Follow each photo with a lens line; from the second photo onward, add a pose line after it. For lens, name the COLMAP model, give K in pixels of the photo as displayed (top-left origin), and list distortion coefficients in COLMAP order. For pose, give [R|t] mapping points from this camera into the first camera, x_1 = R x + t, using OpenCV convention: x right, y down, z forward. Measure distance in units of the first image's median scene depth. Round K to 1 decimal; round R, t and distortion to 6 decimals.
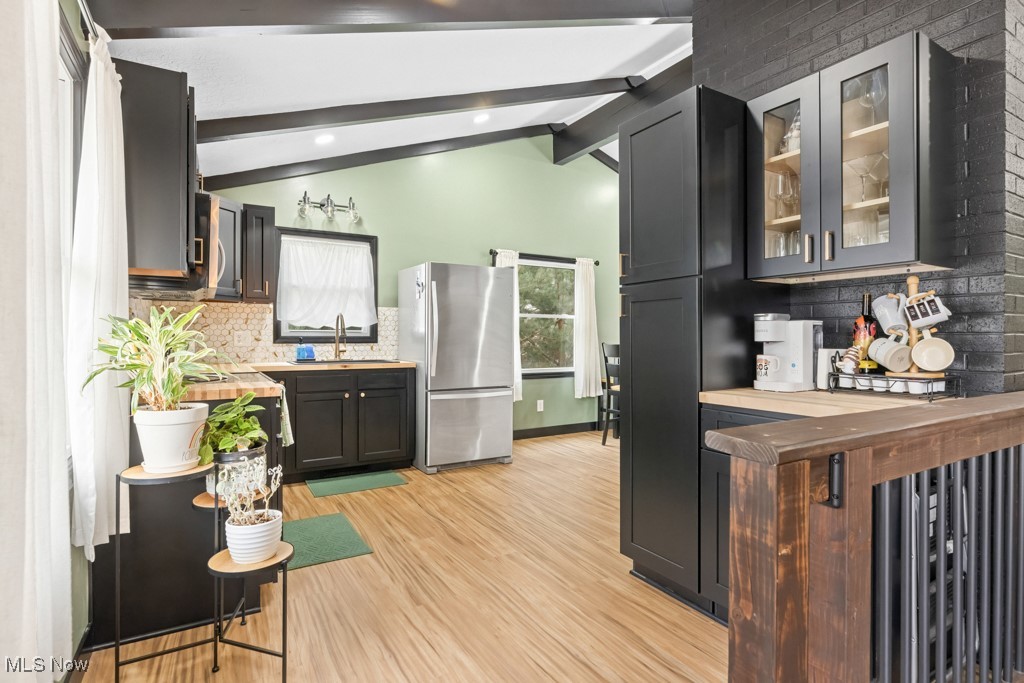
lens RADIAL K [[522.5, 0, 512.1], [0, 522.5, 341.4], [0, 0, 1]] dist [0.000503, 0.000018]
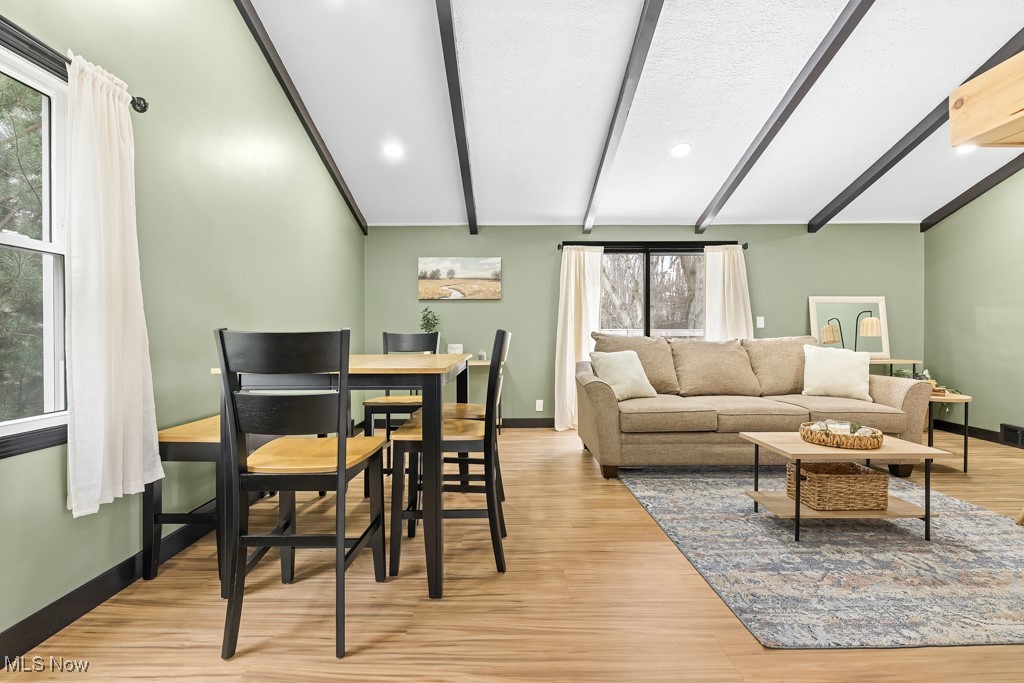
lens RADIAL K [[498.3, 0, 510.3], [0, 498.3, 345.0], [0, 0, 1]] dist [0.000015, 0.000092]
pose [[0.509605, -0.008579, 0.860366, 0.001826], [0.005008, 0.999963, 0.007004, 0.013087], [-0.860394, 0.000739, 0.509629, 0.852147]]
